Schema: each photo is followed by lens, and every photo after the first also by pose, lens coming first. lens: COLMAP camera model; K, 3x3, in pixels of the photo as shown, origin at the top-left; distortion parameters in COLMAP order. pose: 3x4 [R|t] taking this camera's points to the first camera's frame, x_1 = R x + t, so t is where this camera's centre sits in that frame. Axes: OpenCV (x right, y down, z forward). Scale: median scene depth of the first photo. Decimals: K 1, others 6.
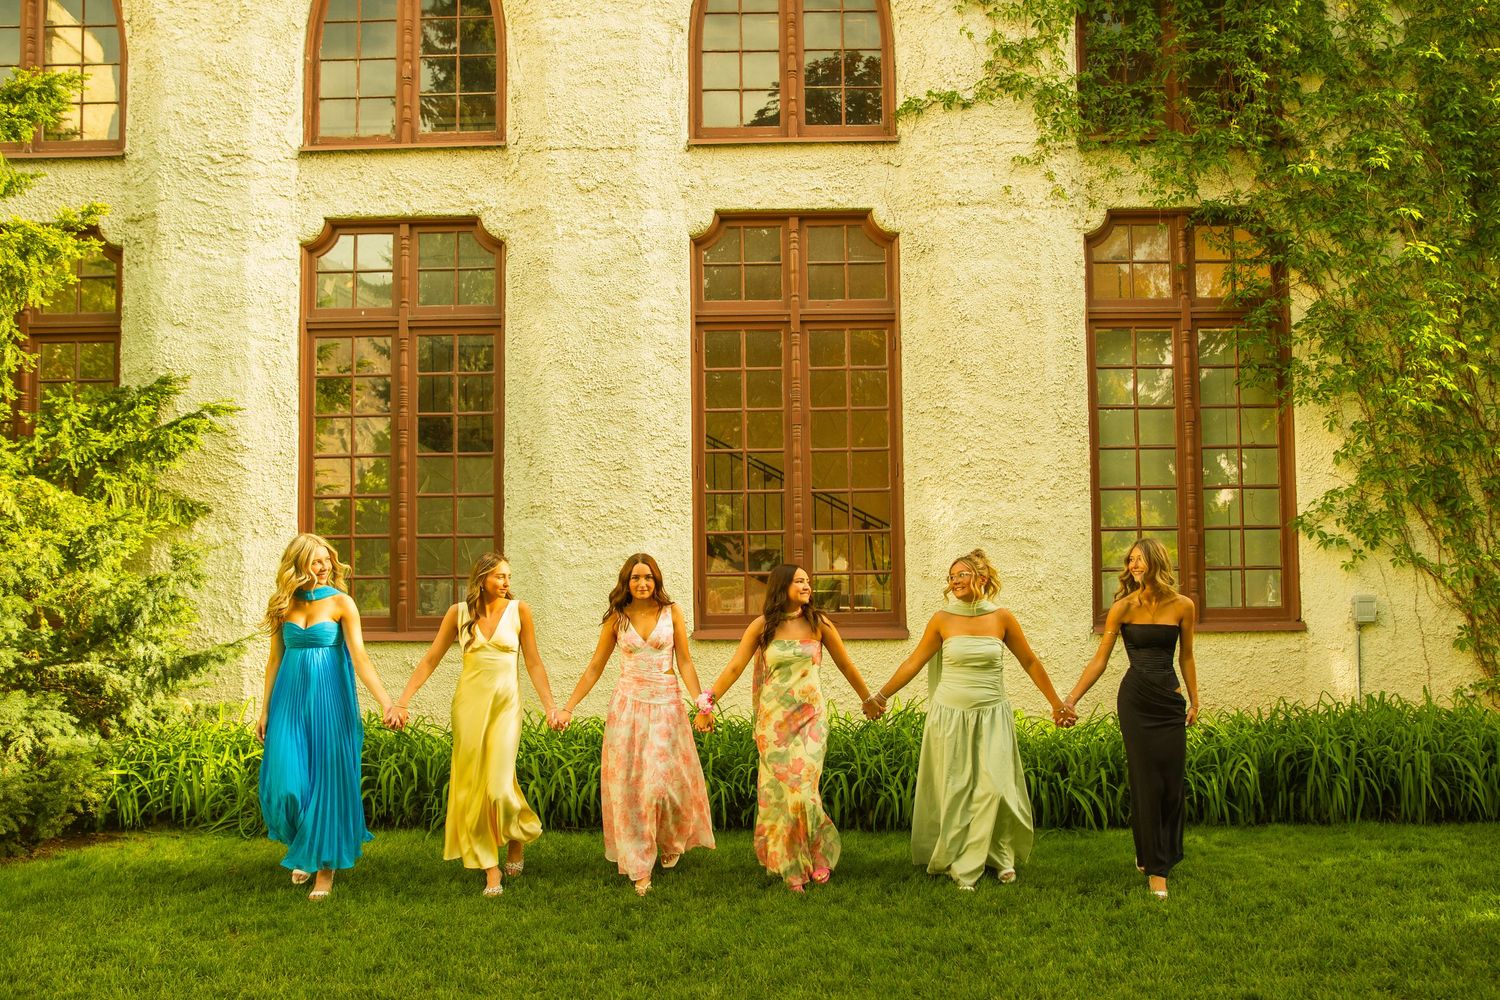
lens RADIAL K [[1207.6, 0, 776.9], [0, 1207.6, 526.5], [0, 0, 1]] dist [-0.089054, 0.078782]
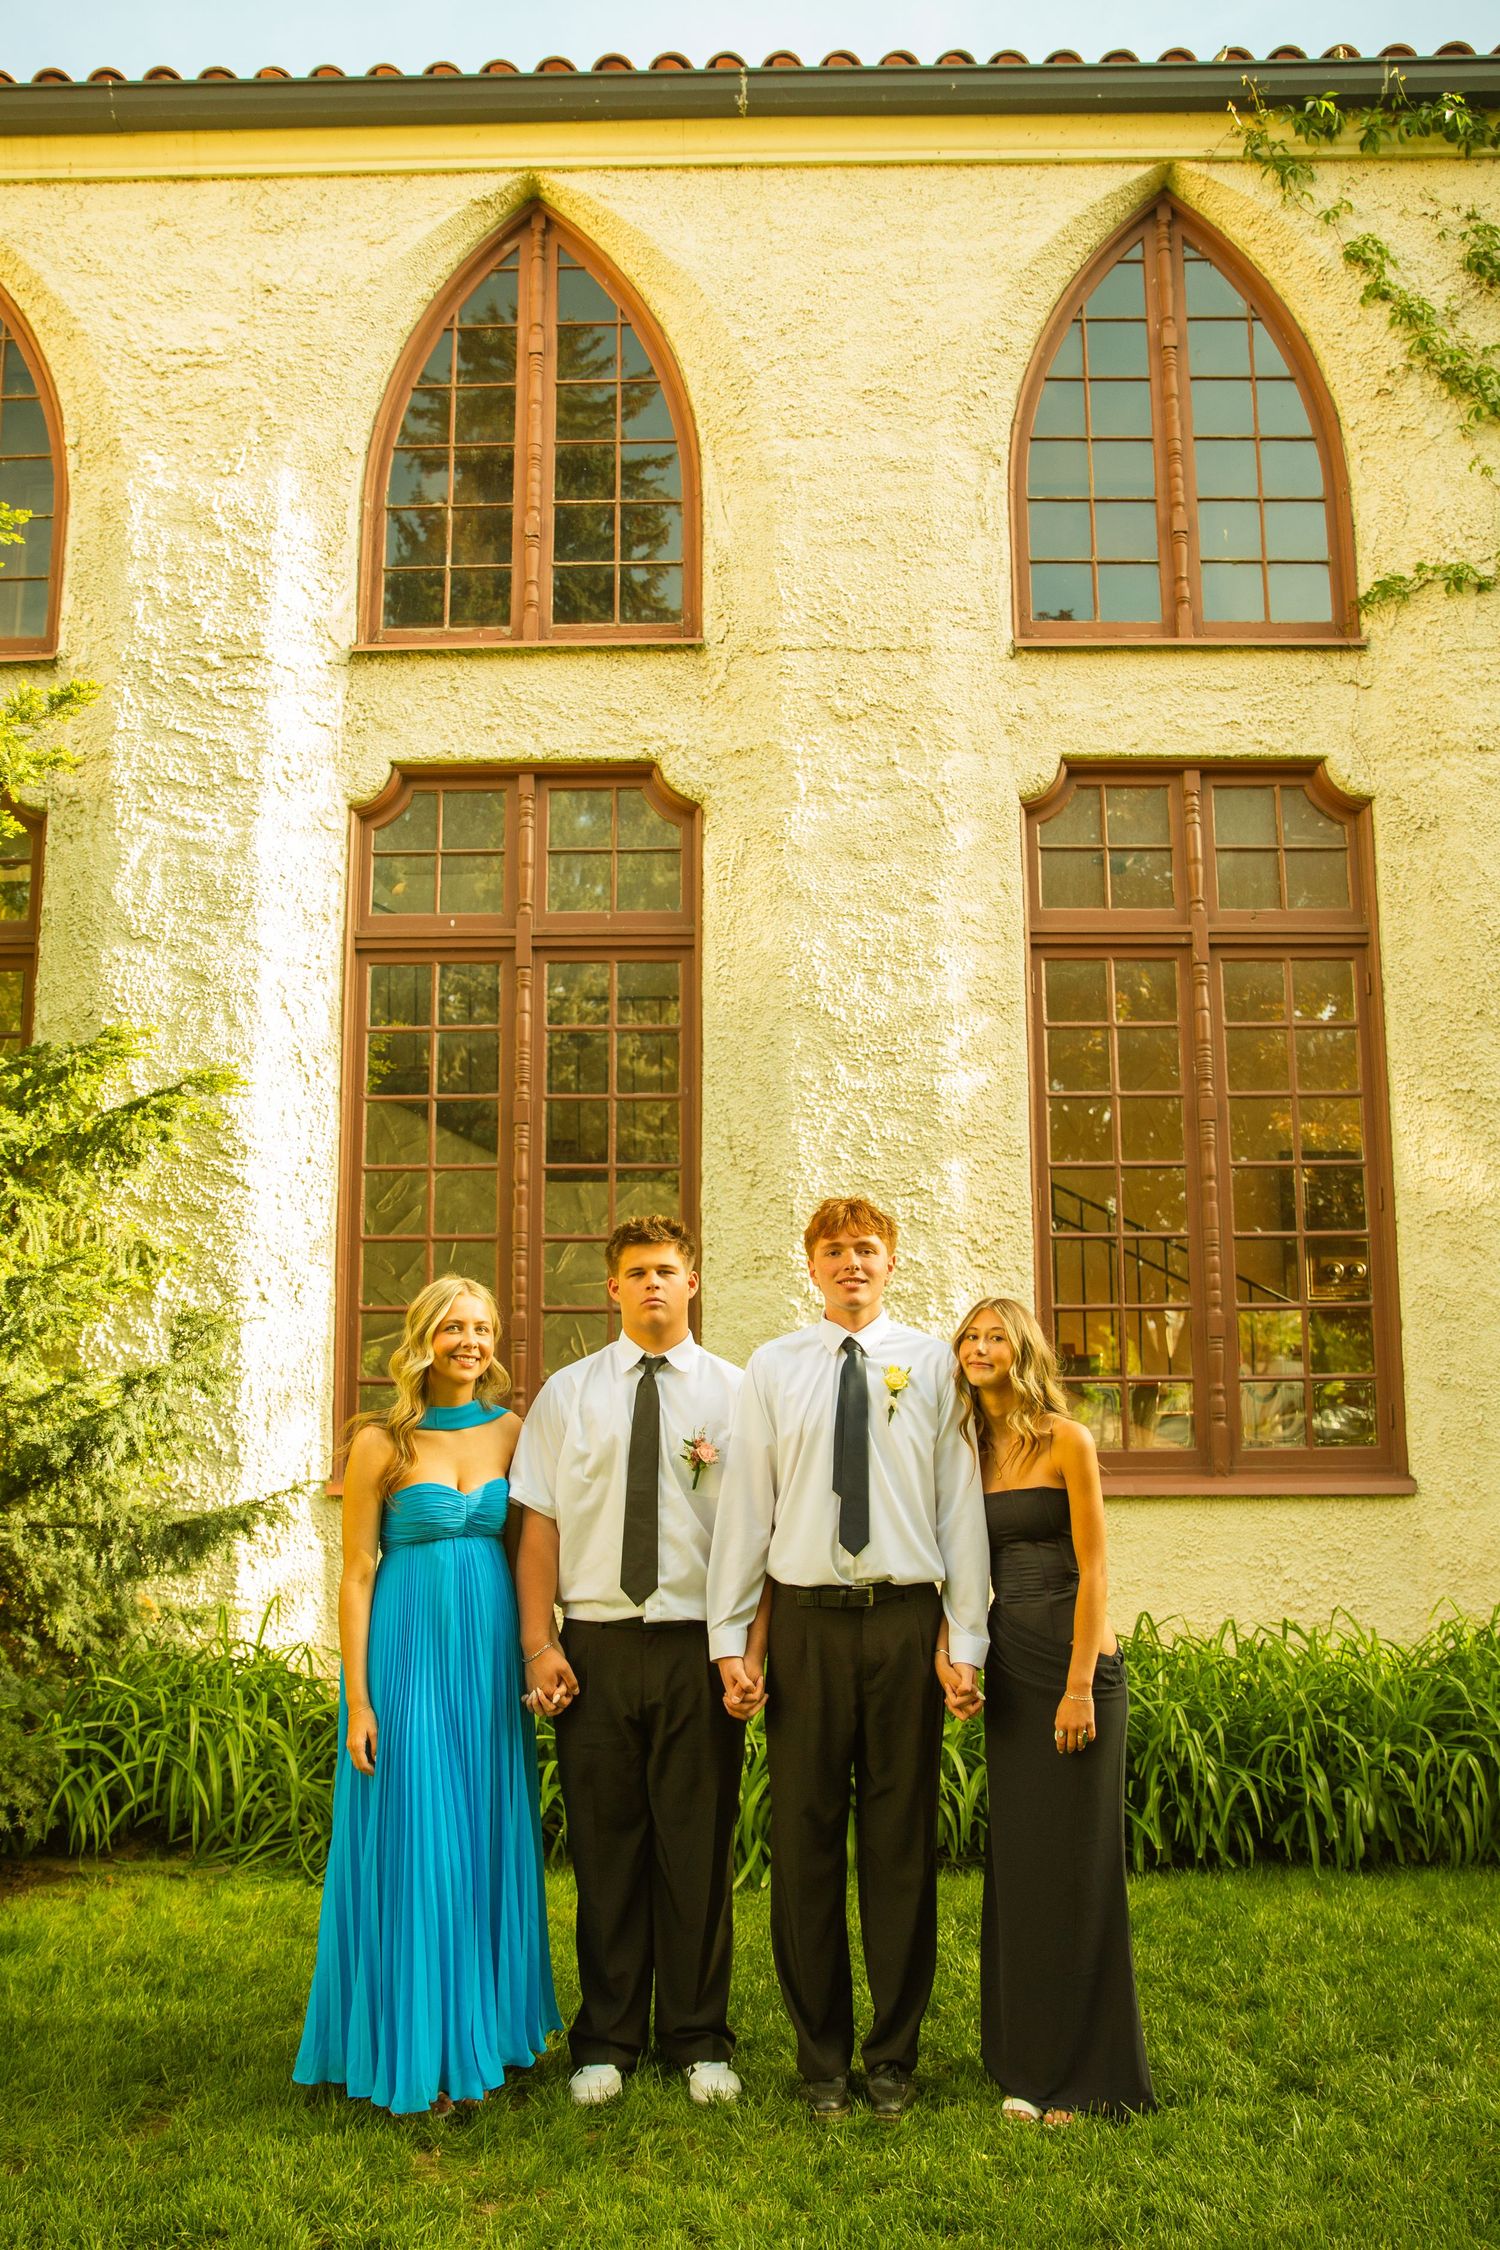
lens RADIAL K [[1667.9, 0, 724.4], [0, 1667.9, 1192.8], [0, 0, 1]] dist [-0.100223, 0.074066]
pose [[0.999839, 0.006605, -0.016703, -0.203646], [-0.007887, 0.996932, -0.077876, 0.014087], [0.016138, 0.077995, 0.996823, 0.210647]]
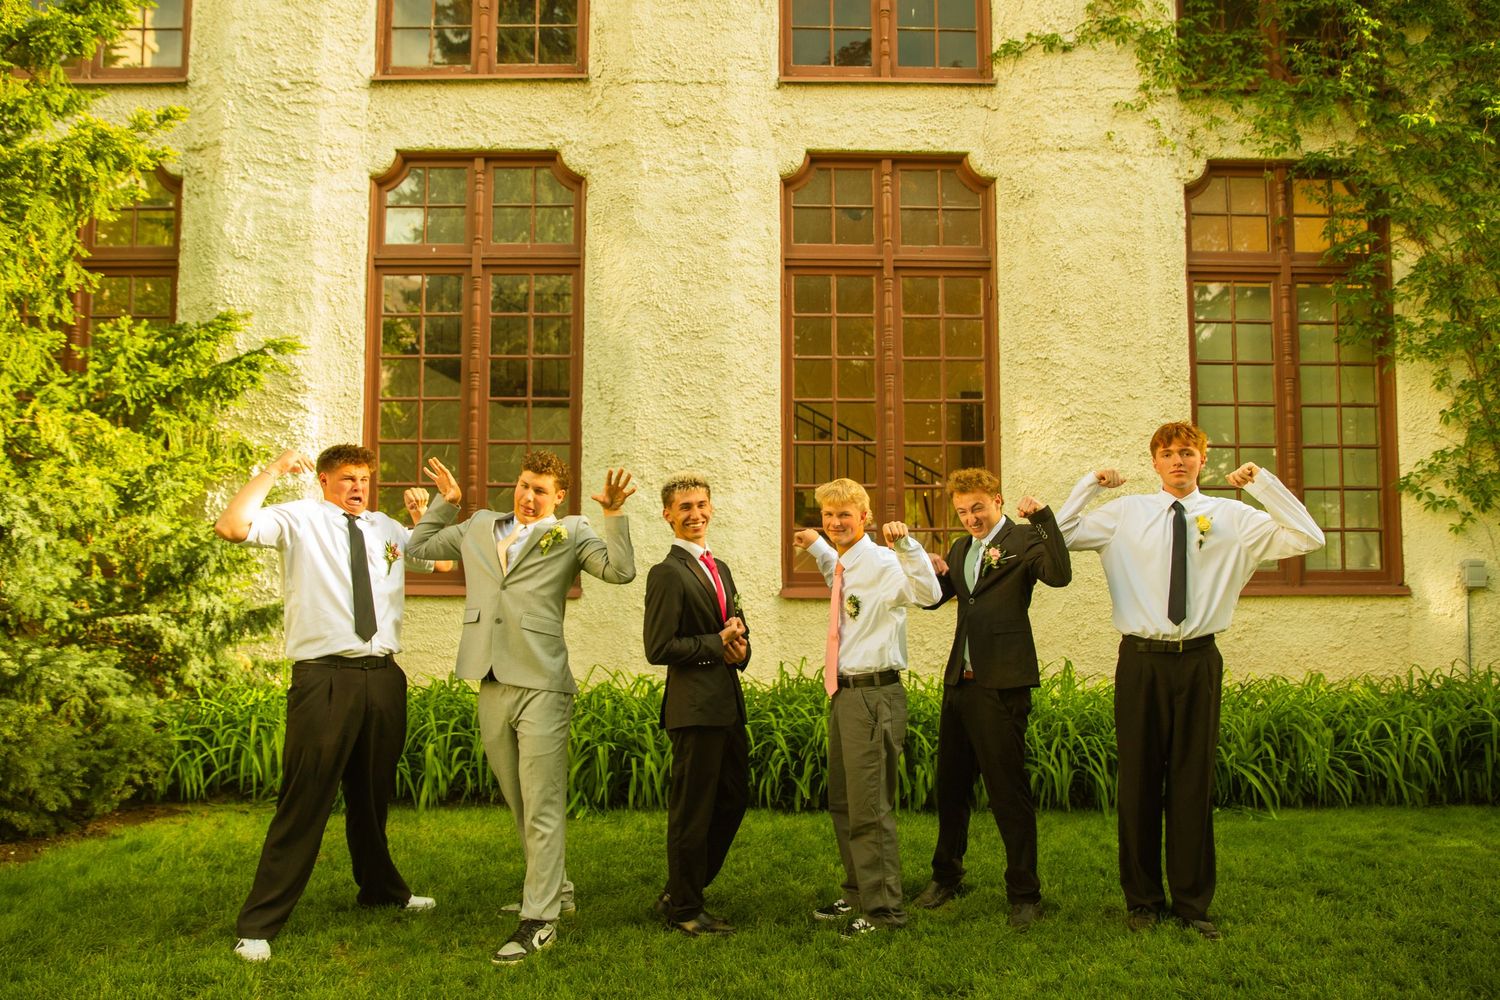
lens RADIAL K [[1077.5, 0, 735.1], [0, 1077.5, 479.4], [0, 0, 1]] dist [-0.103832, 0.081460]
pose [[0.999776, 0.014329, 0.015599, -0.119280], [-0.014122, 0.999812, -0.013272, 0.012409], [-0.015786, 0.013049, 0.999790, 0.151838]]
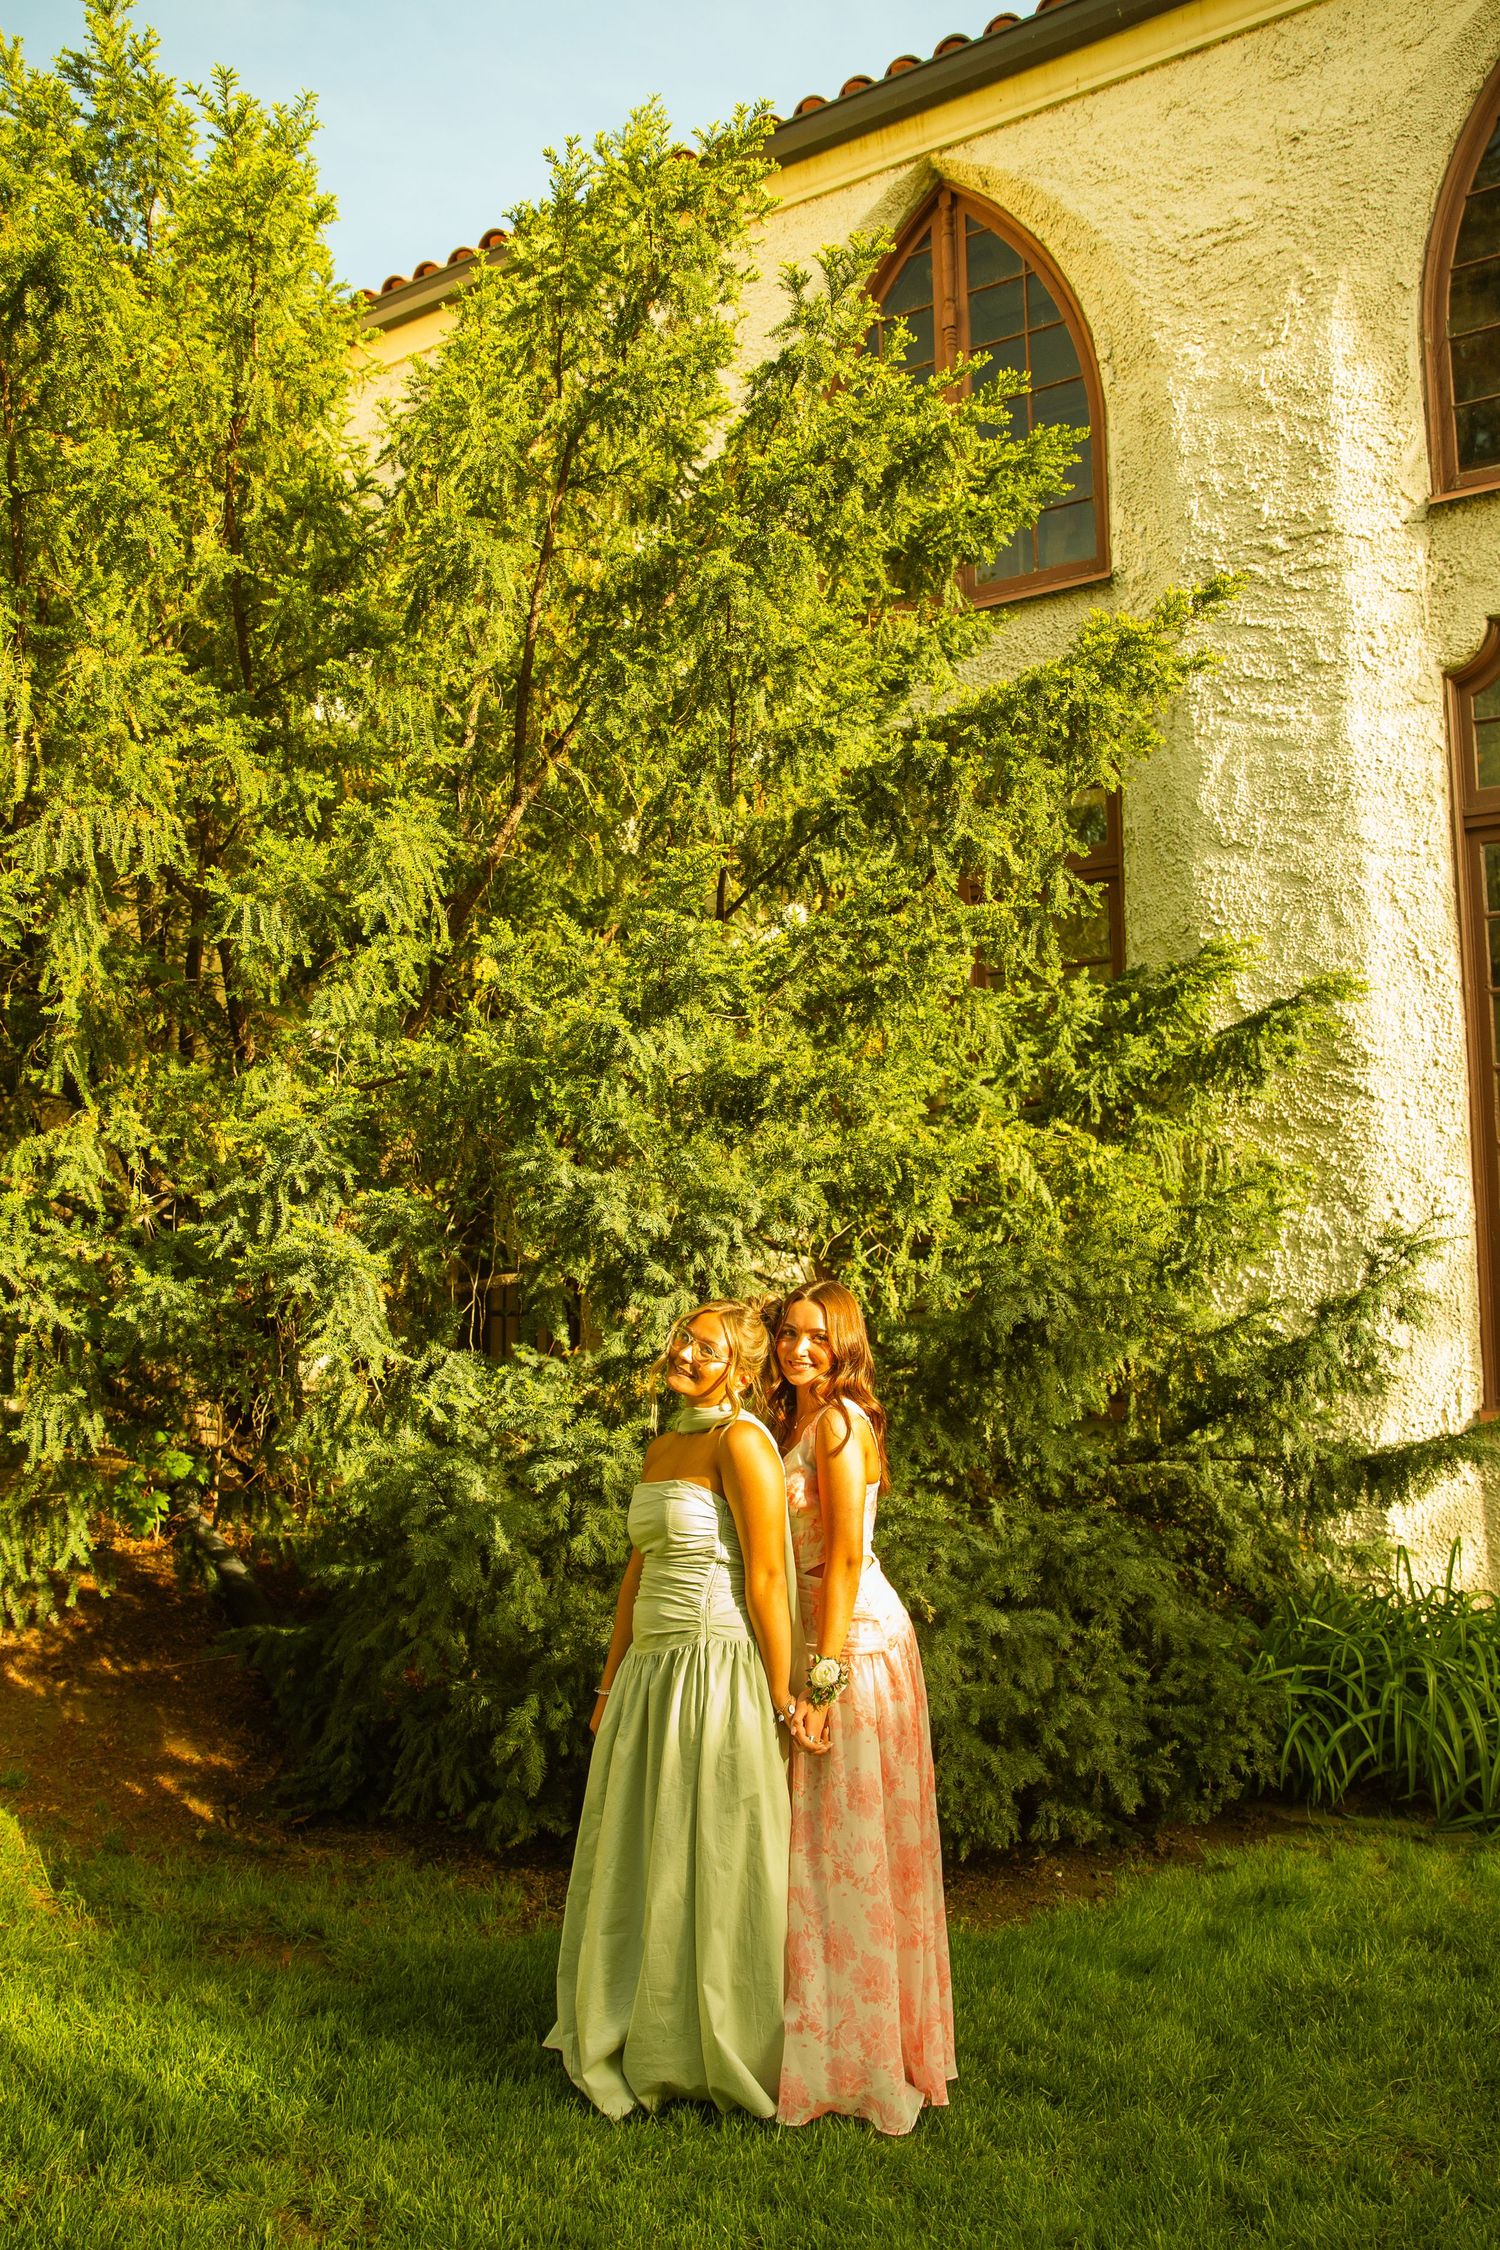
lens RADIAL K [[1667.9, 0, 746.8], [0, 1667.9, 1142.8], [0, 0, 1]] dist [-0.100223, 0.074066]
pose [[0.861416, -0.049480, -0.505485, -0.313835], [0.022073, 0.997950, -0.060070, 0.010295], [0.507421, 0.040588, 0.860742, 0.220396]]
